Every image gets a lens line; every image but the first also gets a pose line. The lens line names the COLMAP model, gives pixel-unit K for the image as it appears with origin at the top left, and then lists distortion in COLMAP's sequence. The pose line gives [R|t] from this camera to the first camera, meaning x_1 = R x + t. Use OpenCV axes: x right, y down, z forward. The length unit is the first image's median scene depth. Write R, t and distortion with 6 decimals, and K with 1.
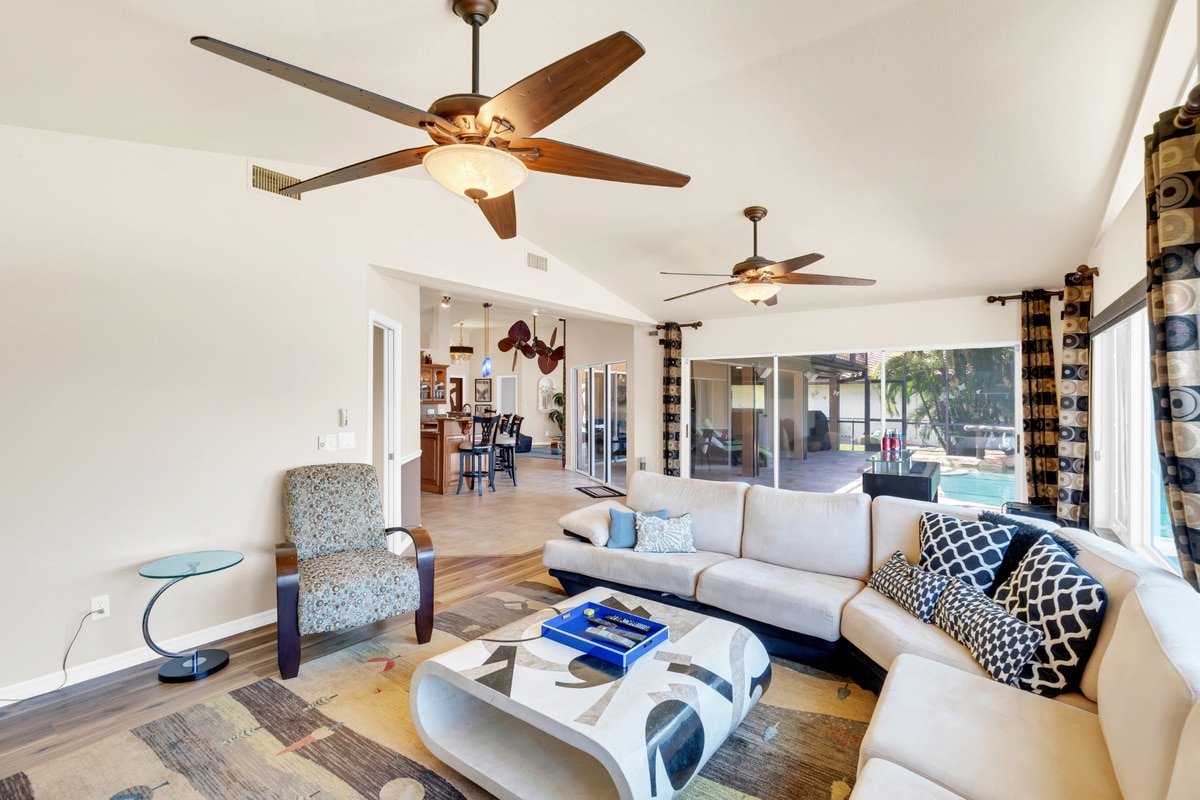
lens RADIAL K [[536.8, 0, 602.6], [0, 536.8, 403.3], [0, 0, 1]] dist [-0.001334, 0.000430]
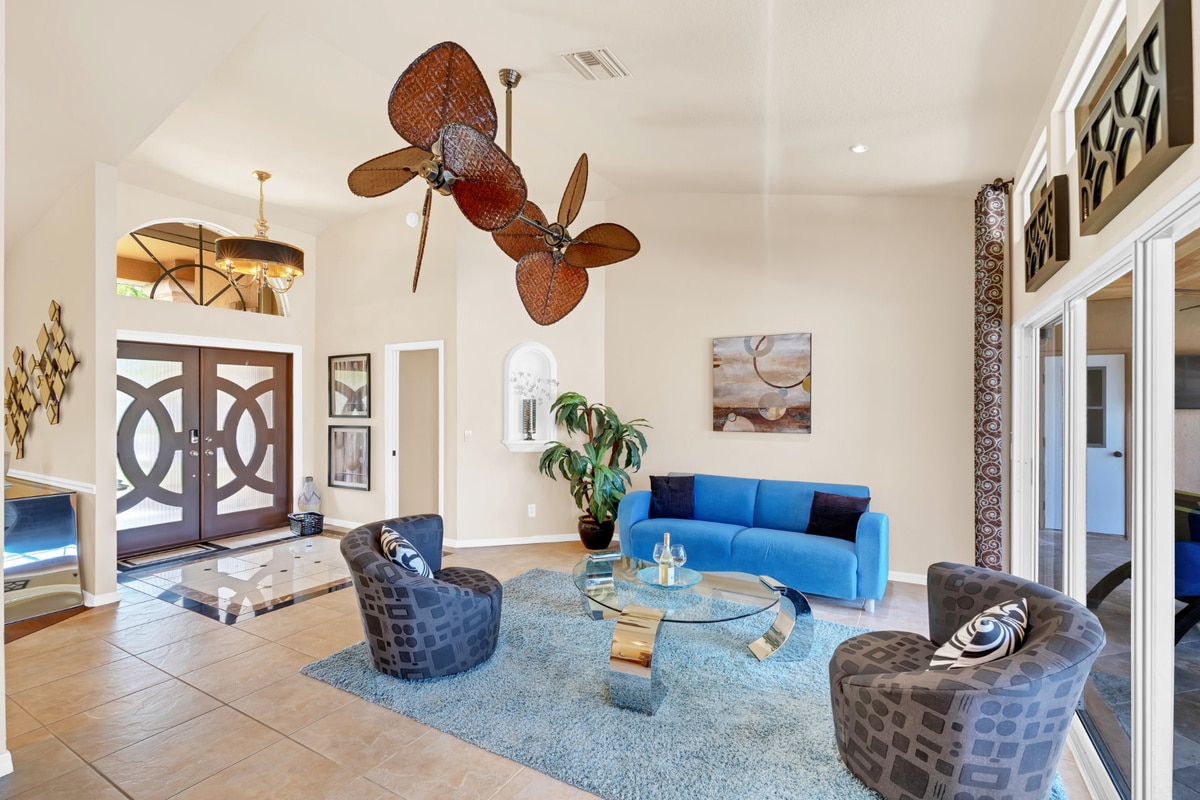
lens RADIAL K [[544.4, 0, 595.0], [0, 544.4, 394.7], [0, 0, 1]] dist [-0.008849, 0.004757]
pose [[0.994815, 0.001861, 0.101686, -0.109931], [-0.000245, 0.999873, -0.015907, -0.013339], [-0.101703, 0.015800, 0.994689, 0.727047]]
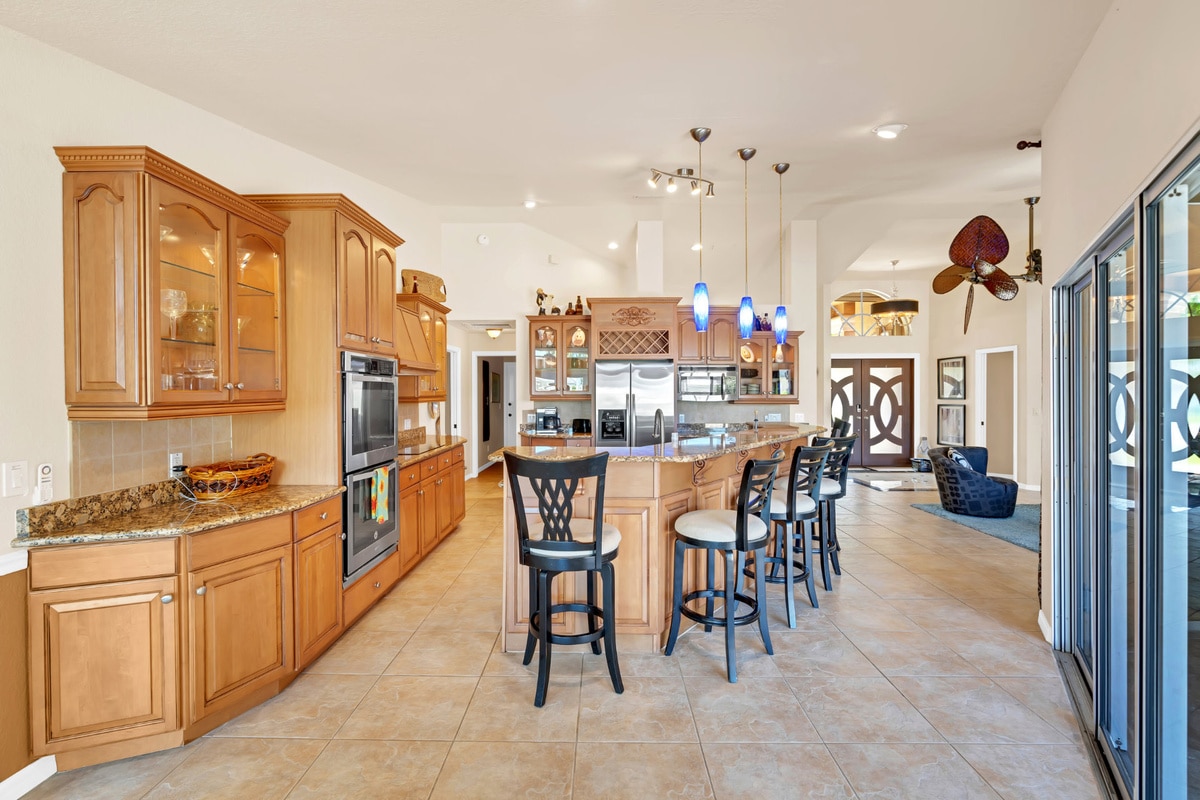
lens RADIAL K [[536.8, 0, 602.6], [0, 536.8, 403.3], [0, 0, 1]] dist [-0.001334, 0.000430]
pose [[0.580440, 0.014568, -0.814173, 0.022635], [0.001225, 0.999823, 0.018764, -0.009629], [0.814302, -0.011889, 0.580320, 0.459564]]
